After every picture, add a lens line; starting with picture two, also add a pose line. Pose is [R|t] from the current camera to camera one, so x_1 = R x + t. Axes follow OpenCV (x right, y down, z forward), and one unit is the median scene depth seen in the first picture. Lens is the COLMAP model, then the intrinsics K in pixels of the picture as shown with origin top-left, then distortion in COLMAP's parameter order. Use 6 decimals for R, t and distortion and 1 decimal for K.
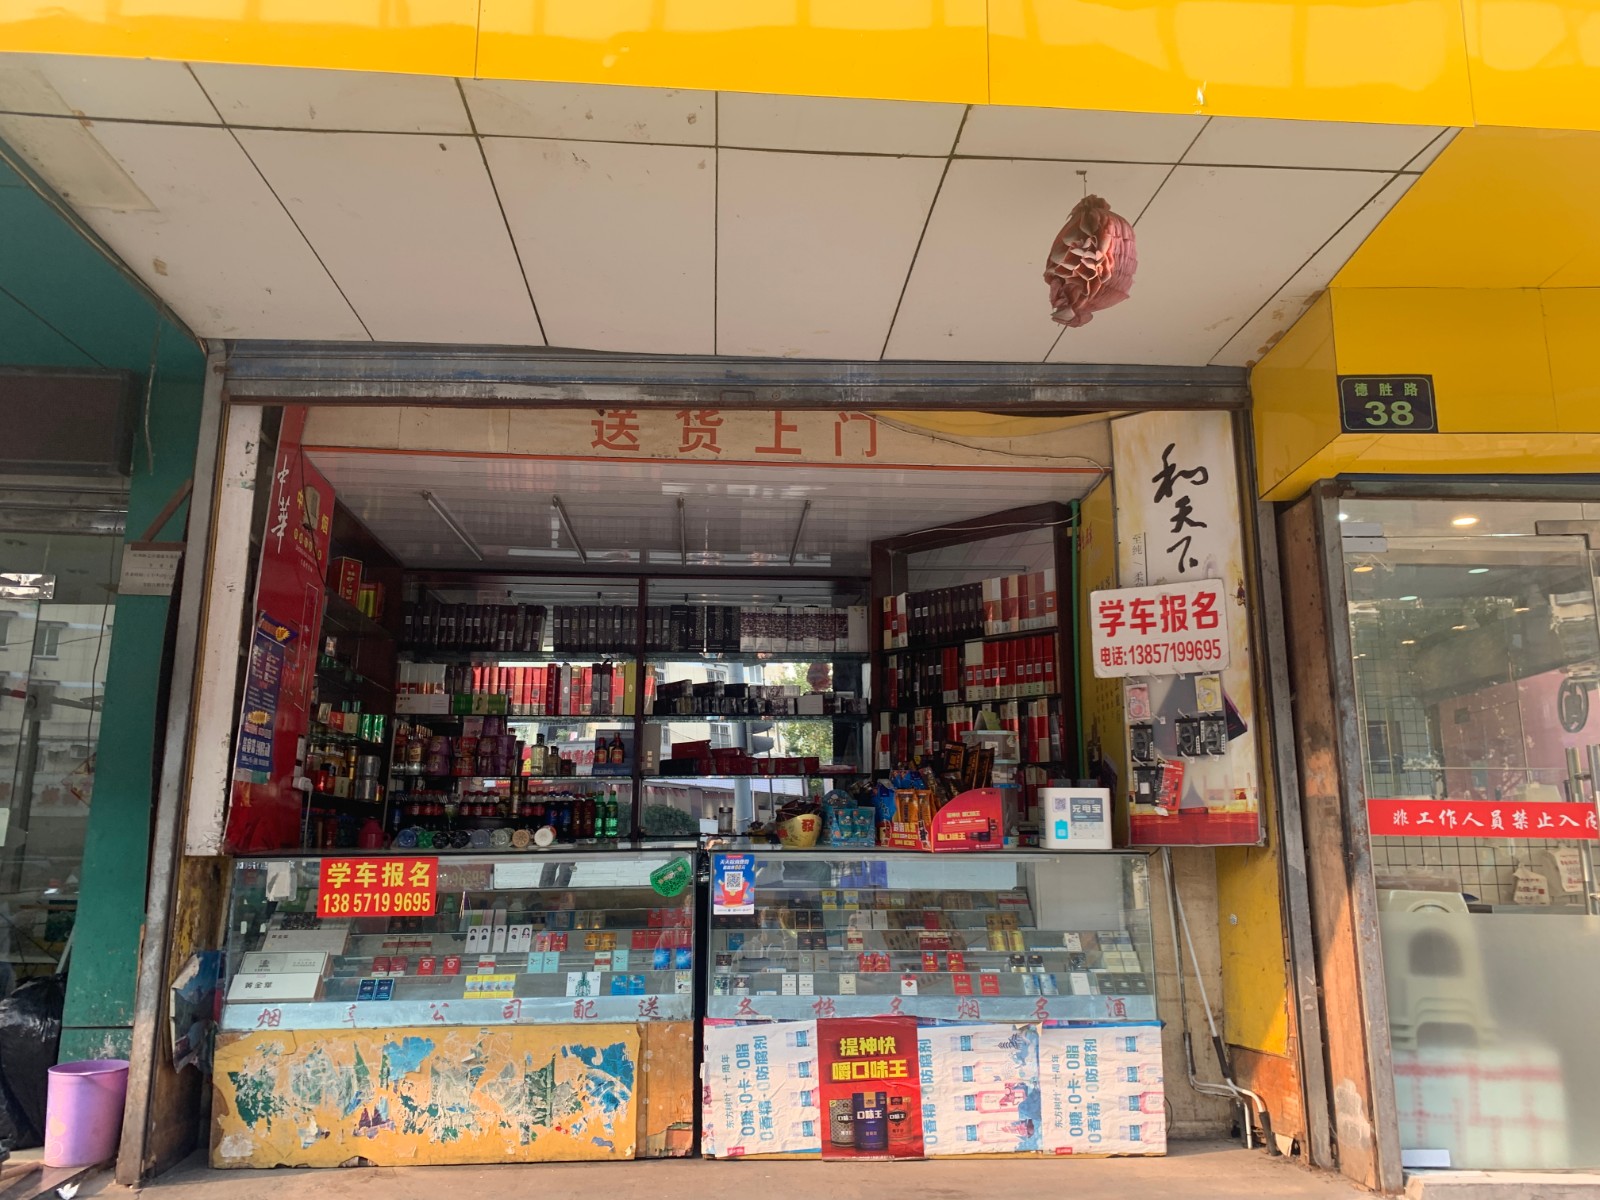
lens RADIAL K [[1212.7, 0, 790.7], [0, 1212.7, 587.7], [0, 0, 1]] dist [0.046893, -0.045316]
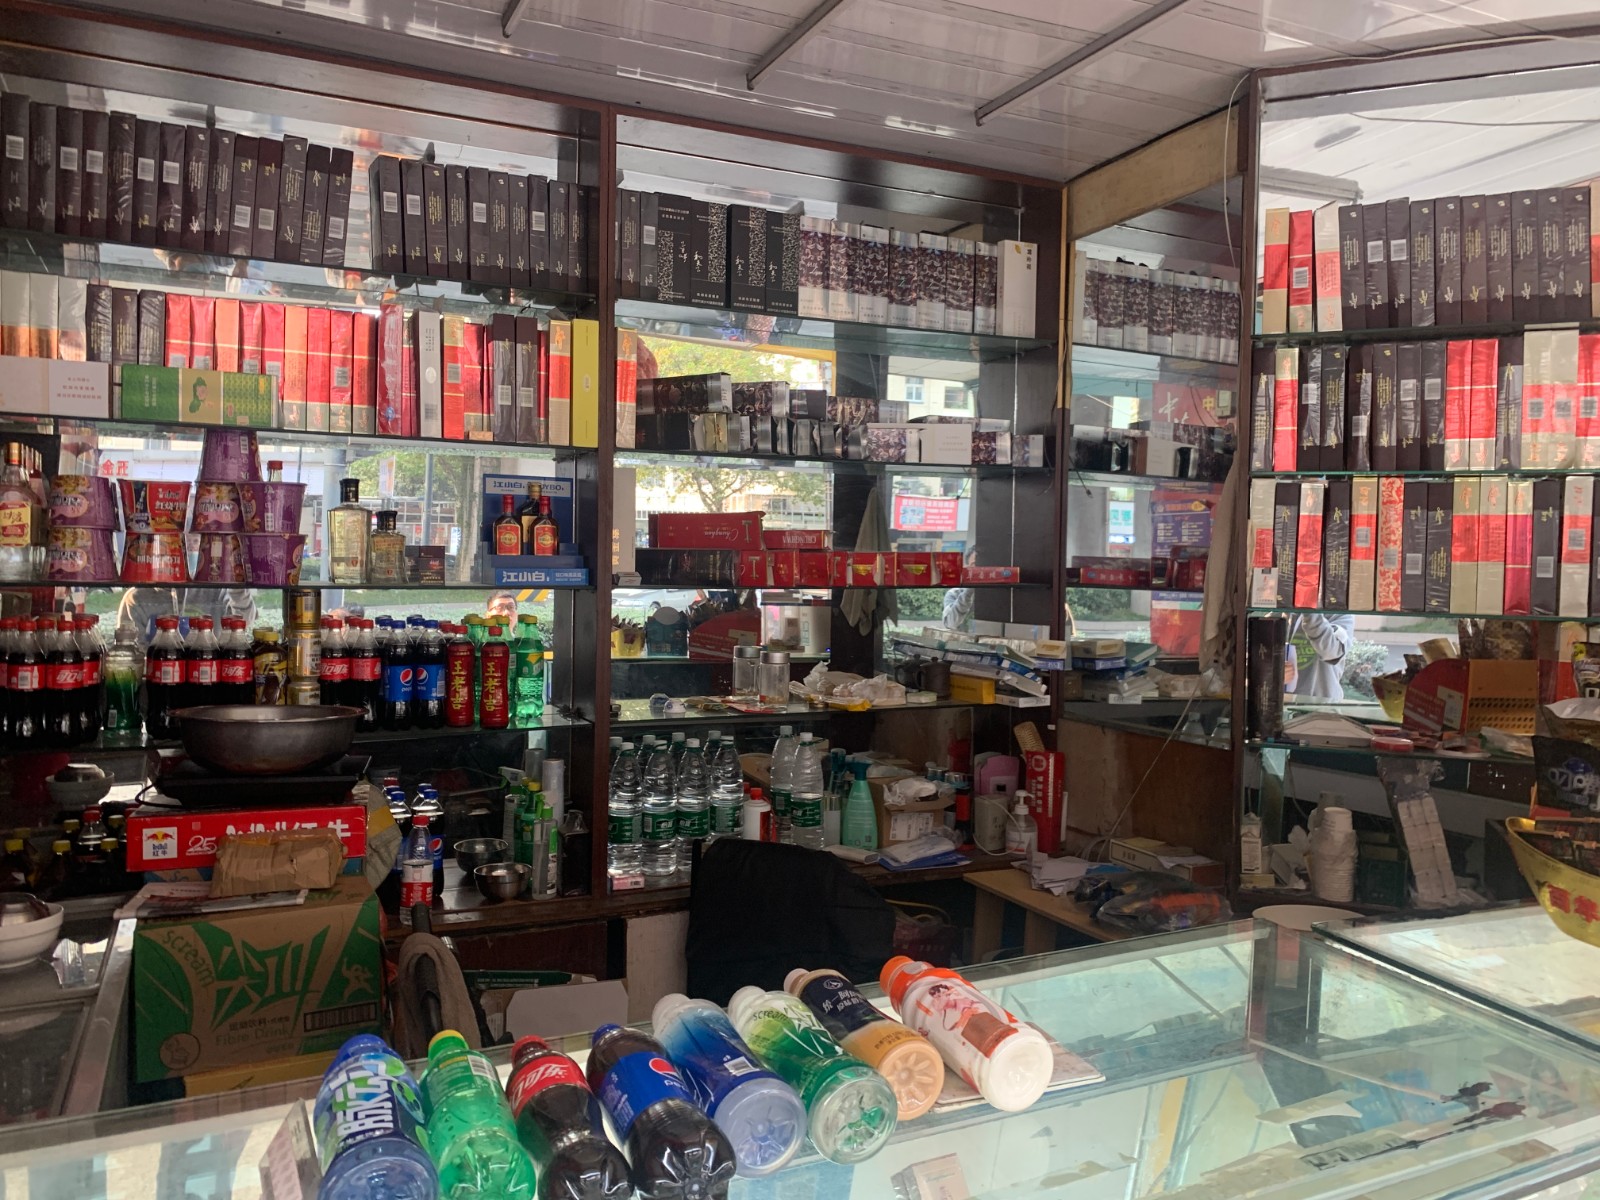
lens RADIAL K [[1219.7, 0, 763.7], [0, 1219.7, 599.4], [0, 0, 1]] dist [0.067959, -0.112426]
pose [[0.938101, 0.005869, 0.346312, -0.323061], [-0.089570, 0.969956, 0.226192, 0.079765], [-0.334580, -0.243210, 0.910442, 0.843693]]
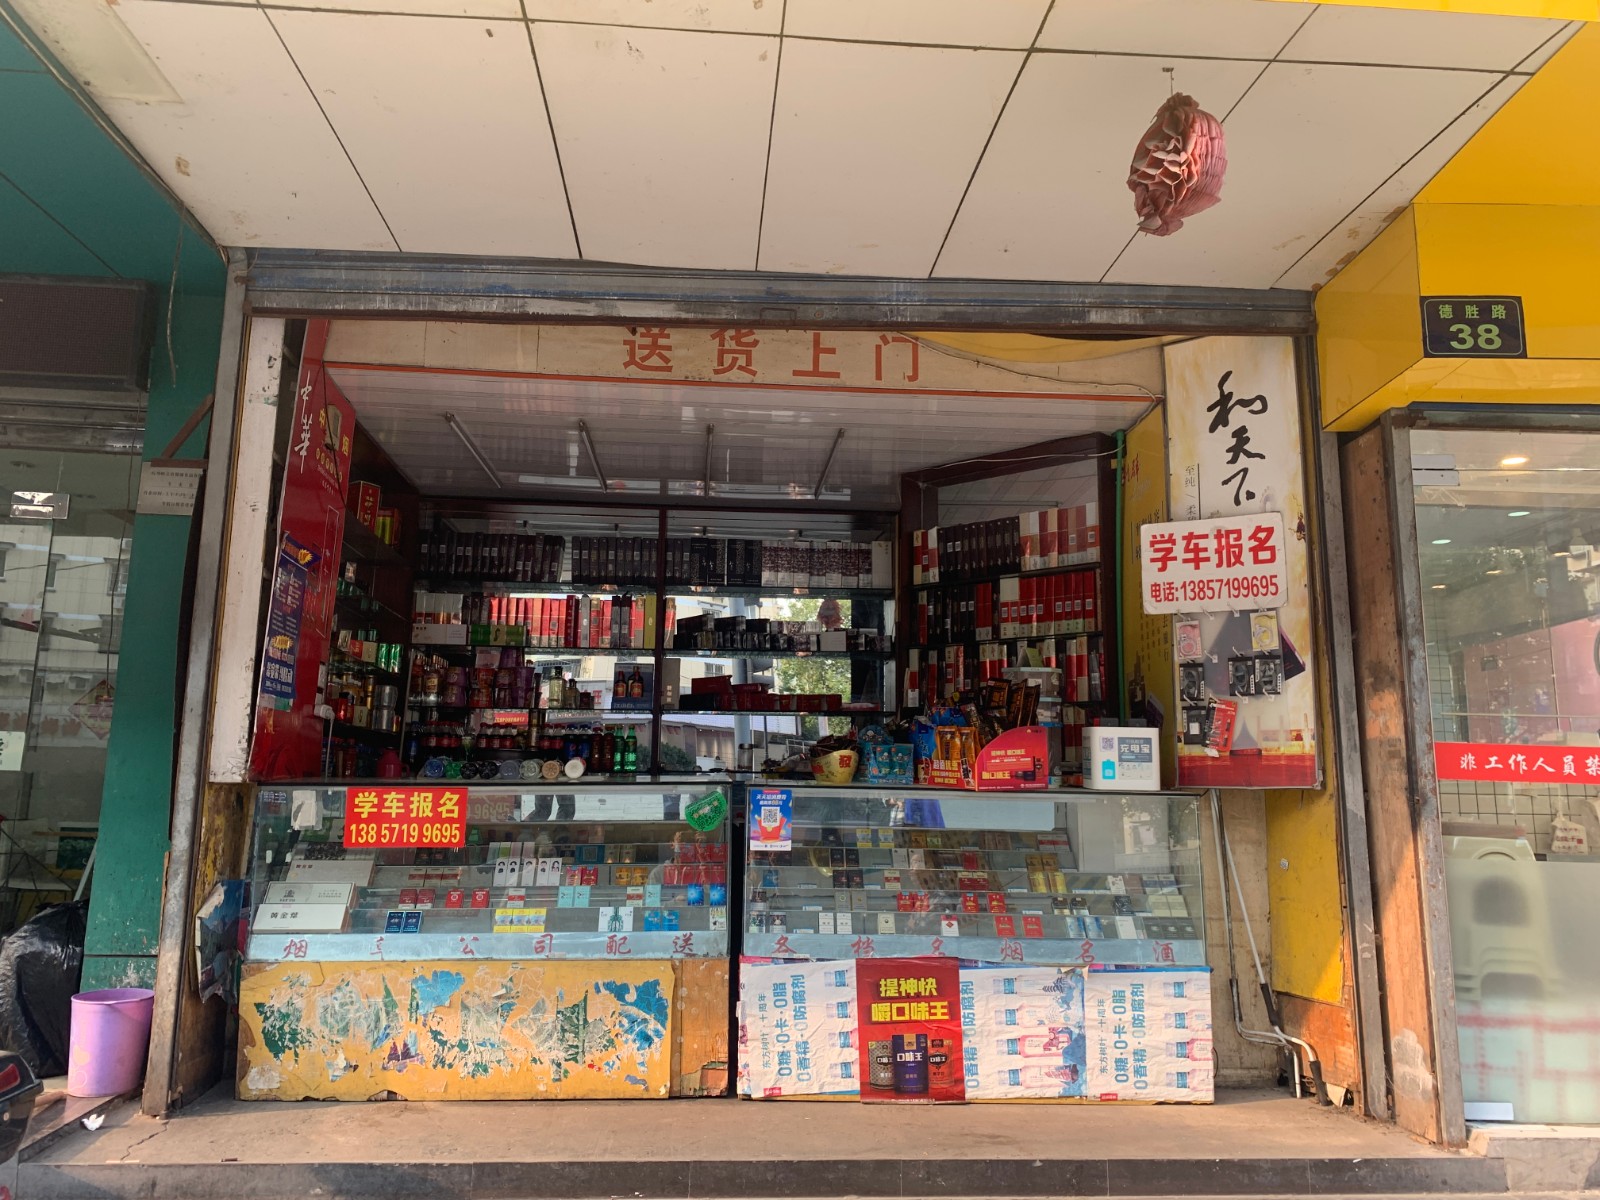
lens RADIAL K [[1212.7, 0, 774.5], [0, 1212.7, 570.5], [0, 0, 1]] dist [0.047420, -0.044371]
pose [[0.999887, 0.013454, -0.006695, -0.037707], [-0.013228, 0.999377, 0.032715, 0.012240], [0.007131, -0.032623, 0.999442, 0.035530]]
